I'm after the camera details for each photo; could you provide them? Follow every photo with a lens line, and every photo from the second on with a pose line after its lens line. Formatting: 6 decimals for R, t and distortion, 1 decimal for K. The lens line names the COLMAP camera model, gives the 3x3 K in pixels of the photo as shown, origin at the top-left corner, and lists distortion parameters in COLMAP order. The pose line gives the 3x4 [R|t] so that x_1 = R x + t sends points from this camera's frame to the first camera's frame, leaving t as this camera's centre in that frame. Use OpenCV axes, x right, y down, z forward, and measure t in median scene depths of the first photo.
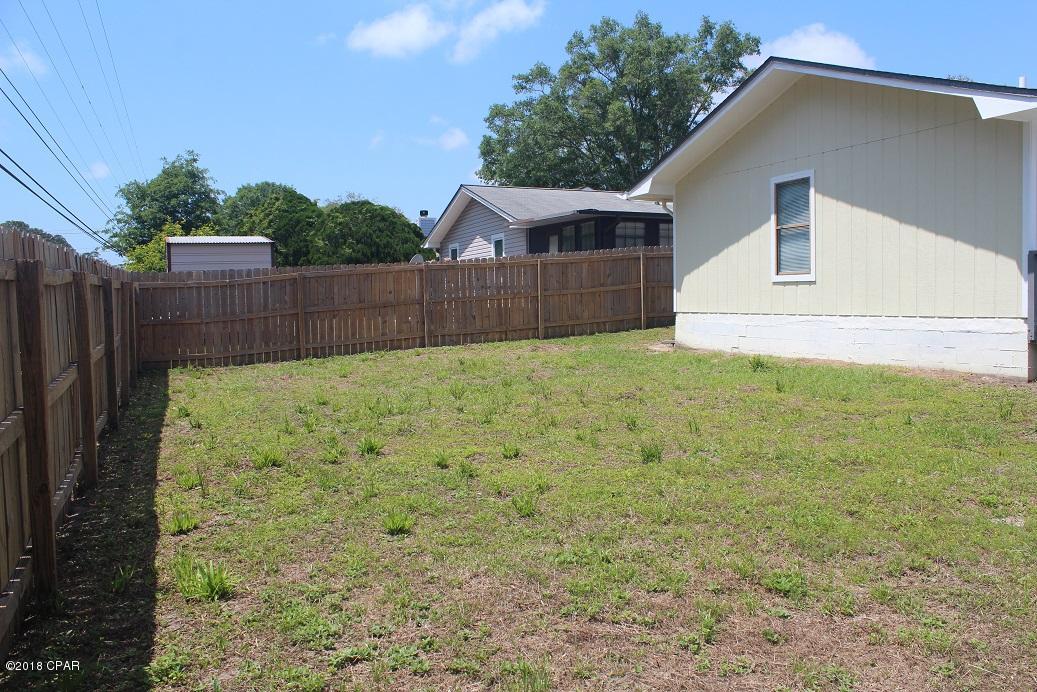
lens RADIAL K [[852.5, 0, 535.1], [0, 852.5, 346.8], [0, 0, 1]] dist [-0.168120, 0.137868]
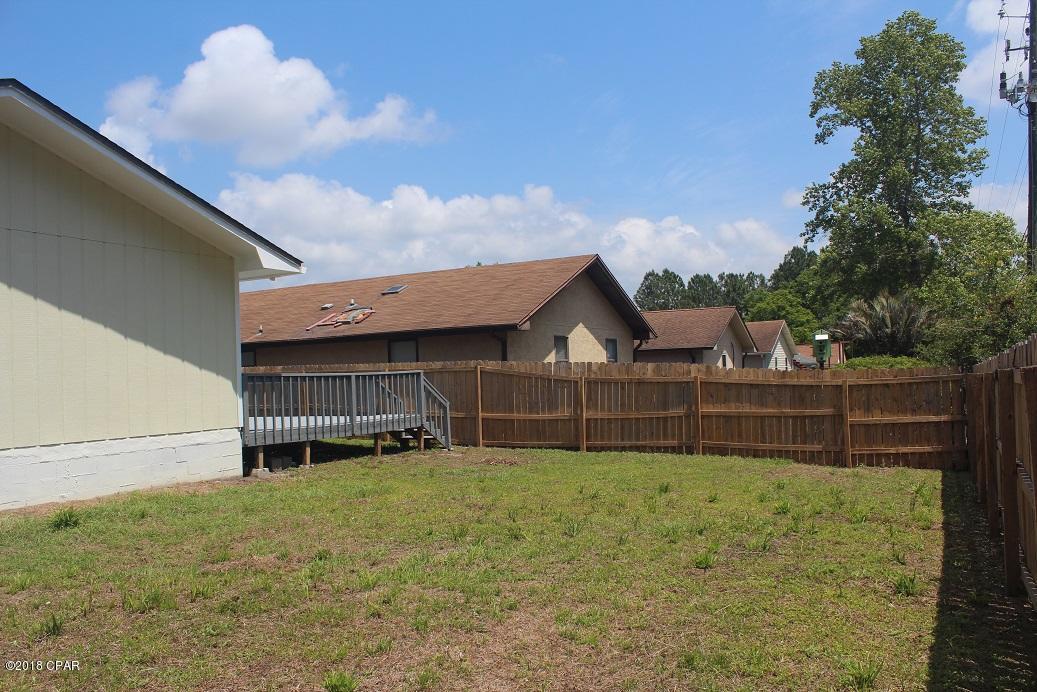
lens RADIAL K [[872.4, 0, 518.5], [0, 872.4, 346.0], [0, 0, 1]] dist [-0.163310, 0.158159]
pose [[-0.635425, 0.054438, 0.770241, -0.616152], [0.078981, 0.996862, -0.005298, -0.107080], [-0.768113, 0.057468, -0.637731, 1.356332]]
